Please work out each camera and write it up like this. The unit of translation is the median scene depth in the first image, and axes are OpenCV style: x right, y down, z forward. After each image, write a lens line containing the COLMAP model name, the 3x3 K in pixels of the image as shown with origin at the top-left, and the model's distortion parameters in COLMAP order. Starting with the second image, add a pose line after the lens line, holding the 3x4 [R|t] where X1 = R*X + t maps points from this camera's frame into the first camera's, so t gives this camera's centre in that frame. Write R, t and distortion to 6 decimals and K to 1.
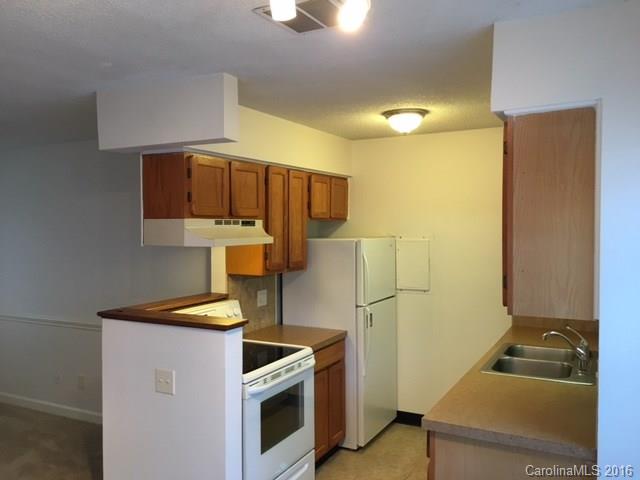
lens RADIAL K [[544.2, 0, 323.0], [0, 544.2, 240.0], [0, 0, 1]] dist [0.072304, 0.013773]
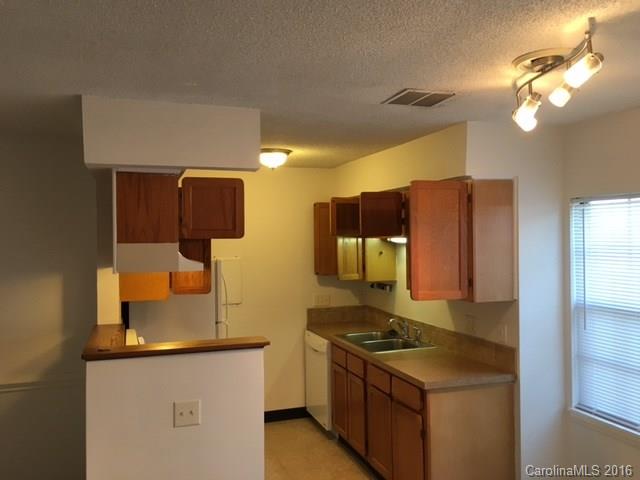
lens RADIAL K [[544.2, 0, 318.0], [0, 544.2, 240.1], [0, 0, 1]] dist [0.072304, 0.013773]
pose [[0.691683, -0.004554, 0.722187, -0.751760], [0.026283, 0.999476, -0.018871, -0.018579], [-0.721723, 0.032034, 0.691440, 0.148805]]
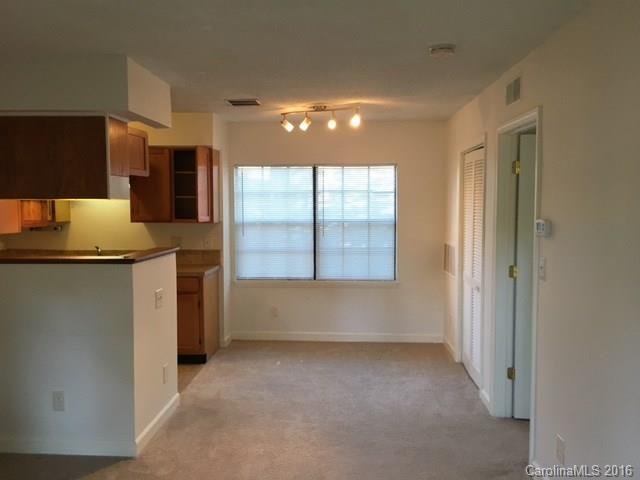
lens RADIAL K [[544.2, 0, 319.3], [0, 544.2, 241.0], [0, 0, 1]] dist [0.072304, 0.013773]
pose [[-0.411590, -0.058089, 0.909516, -1.498050], [0.035115, 0.996215, 0.079517, 0.020556], [-0.910692, 0.064666, -0.407993, 1.061846]]
